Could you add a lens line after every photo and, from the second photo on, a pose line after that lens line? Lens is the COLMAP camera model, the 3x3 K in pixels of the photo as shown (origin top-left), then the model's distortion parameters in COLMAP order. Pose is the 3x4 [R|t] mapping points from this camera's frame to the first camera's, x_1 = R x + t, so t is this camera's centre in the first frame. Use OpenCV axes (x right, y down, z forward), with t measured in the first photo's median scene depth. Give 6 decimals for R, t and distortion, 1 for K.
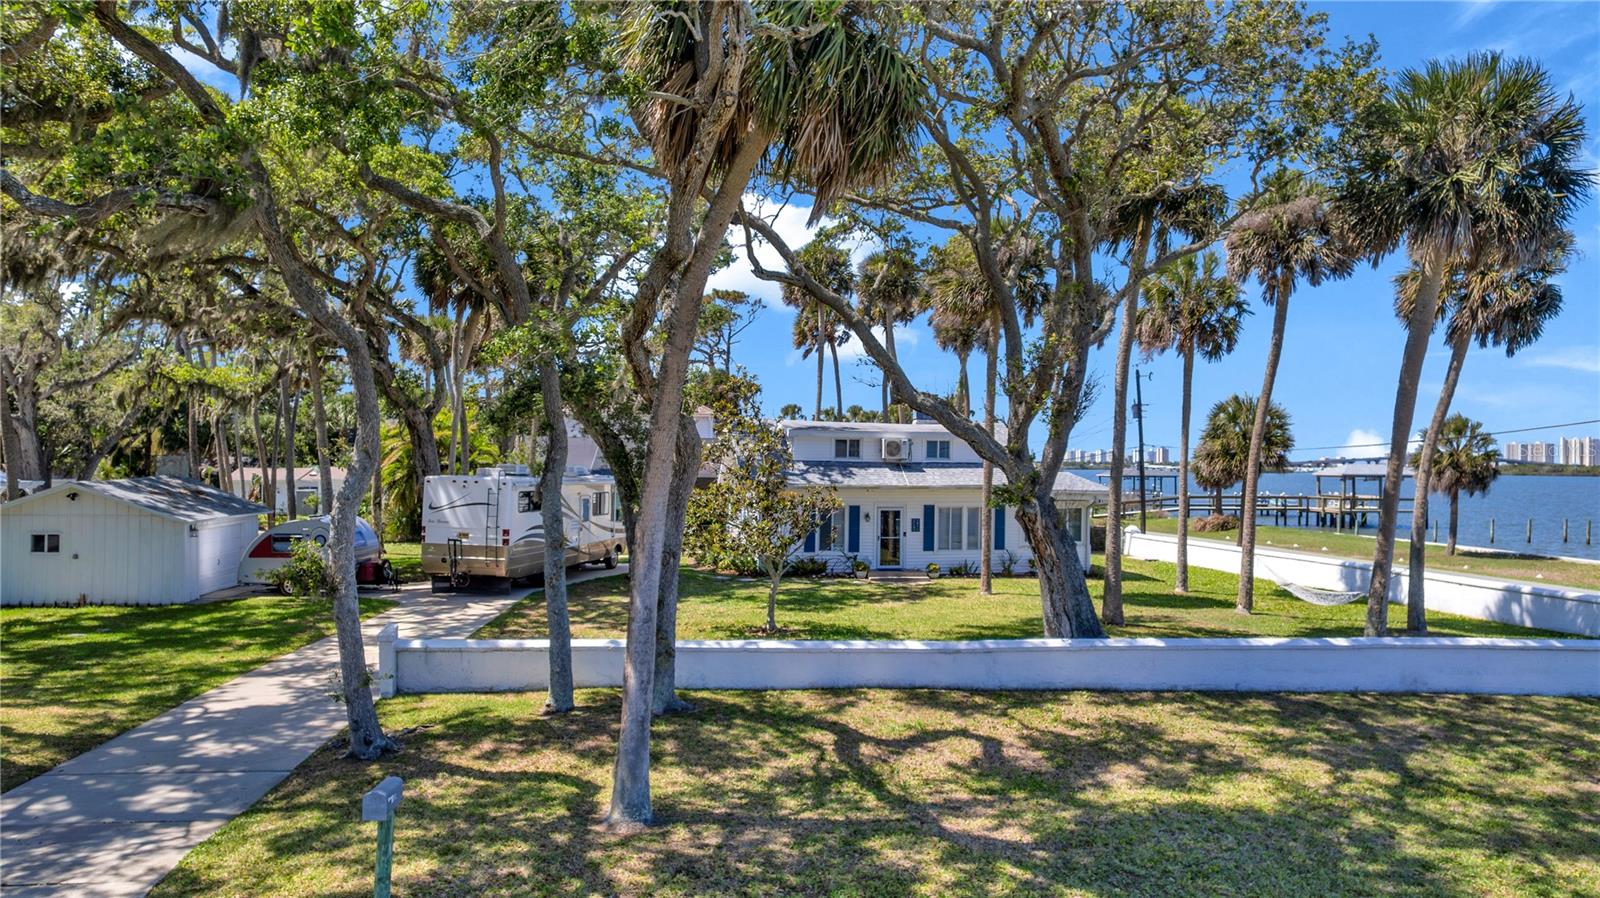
lens RADIAL K [[1021.9, 0, 801.5], [0, 1021.9, 452.6], [0, 0, 1]] dist [-0.009944, 0.000089]
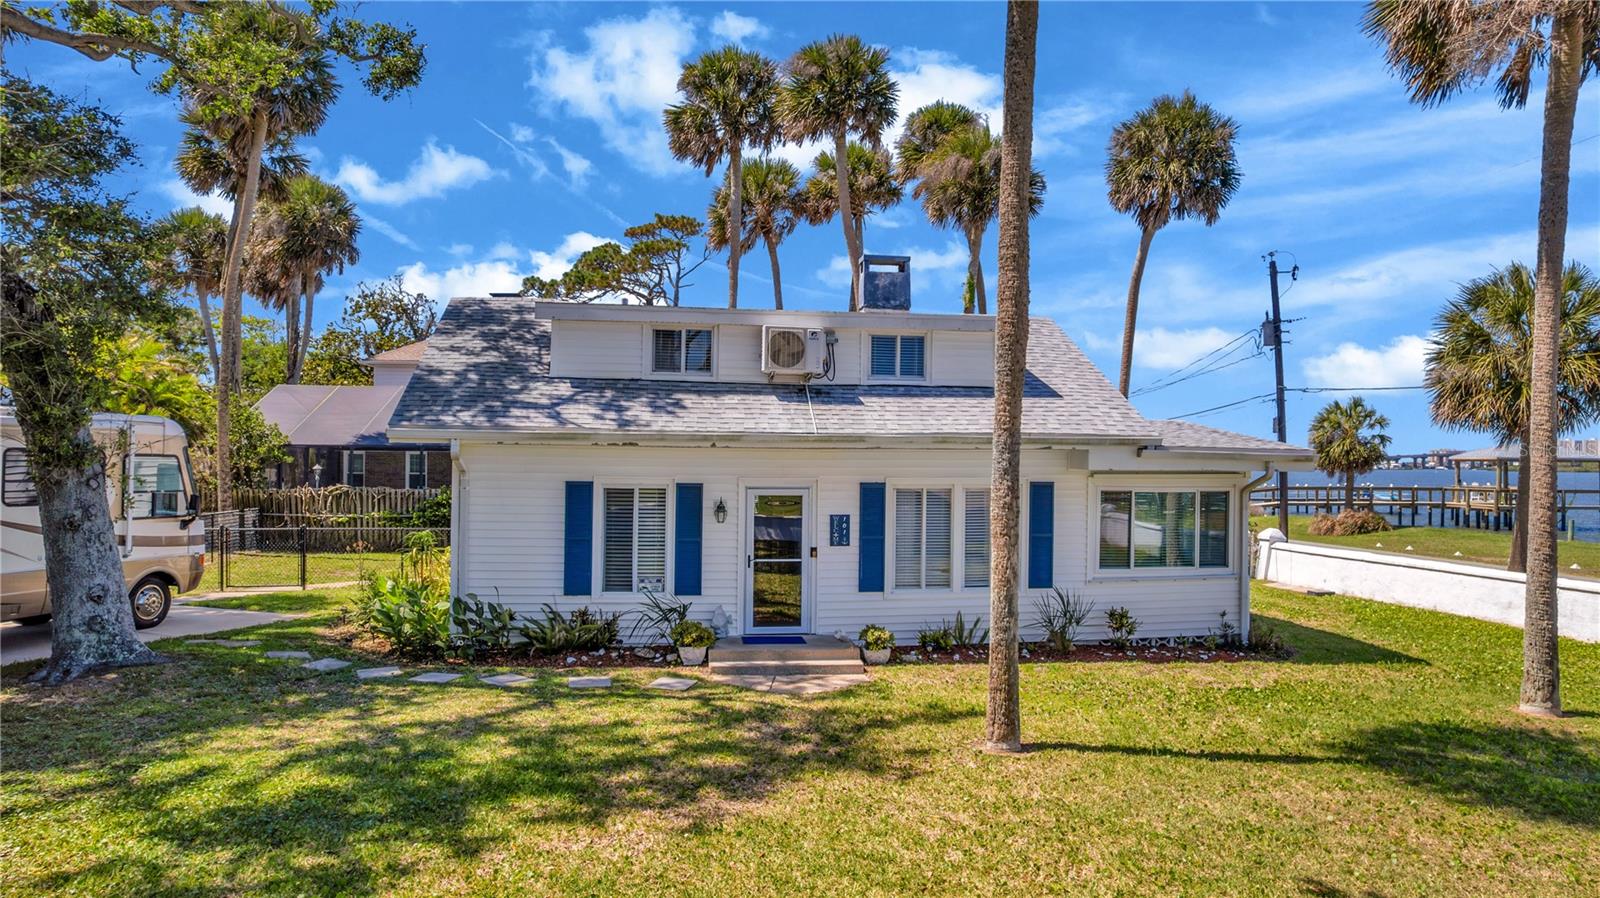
lens RADIAL K [[1021.9, 0, 797.8], [0, 1021.9, 456.3], [0, 0, 1]] dist [-0.009944, 0.000089]
pose [[0.999391, -0.001578, -0.034852, 0.109290], [0.001764, 0.999984, 0.005296, 0.038251], [0.034843, -0.005354, 0.999378, 0.580094]]
